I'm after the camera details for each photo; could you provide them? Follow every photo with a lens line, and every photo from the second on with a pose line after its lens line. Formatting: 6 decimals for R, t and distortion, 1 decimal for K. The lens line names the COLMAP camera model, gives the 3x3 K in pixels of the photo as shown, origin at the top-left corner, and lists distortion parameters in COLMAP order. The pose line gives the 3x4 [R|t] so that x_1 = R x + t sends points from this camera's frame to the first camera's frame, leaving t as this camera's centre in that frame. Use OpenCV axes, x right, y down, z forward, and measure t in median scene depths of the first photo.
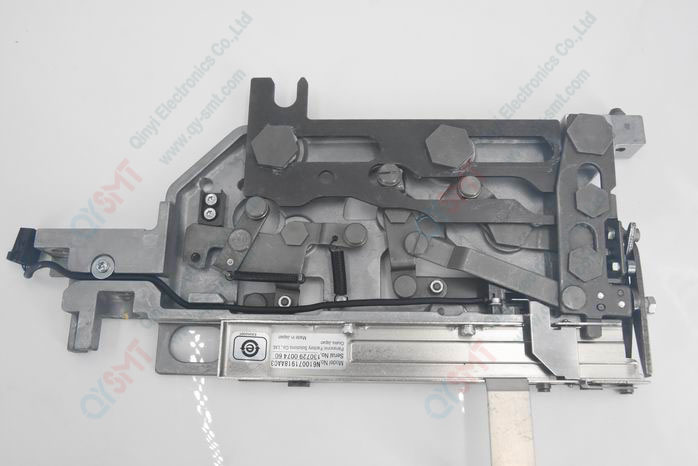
lens RADIAL K [[619.4, 0, 343.8], [0, 619.4, 233.0], [0, 0, 1]] dist [-0.043097, 0.000976]
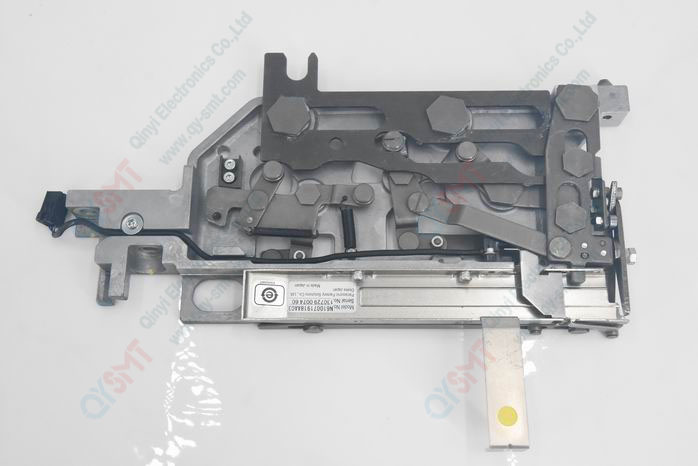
lens RADIAL K [[865.7, 0, 351.8], [0, 865.7, 233.4], [0, 0, 1]] dist [0.051716, 0.000000]
pose [[0.999677, -0.005574, 0.024792, -0.040009], [0.006670, 0.998995, -0.044322, 0.139383], [-0.024520, 0.044473, 0.998710, -0.534037]]
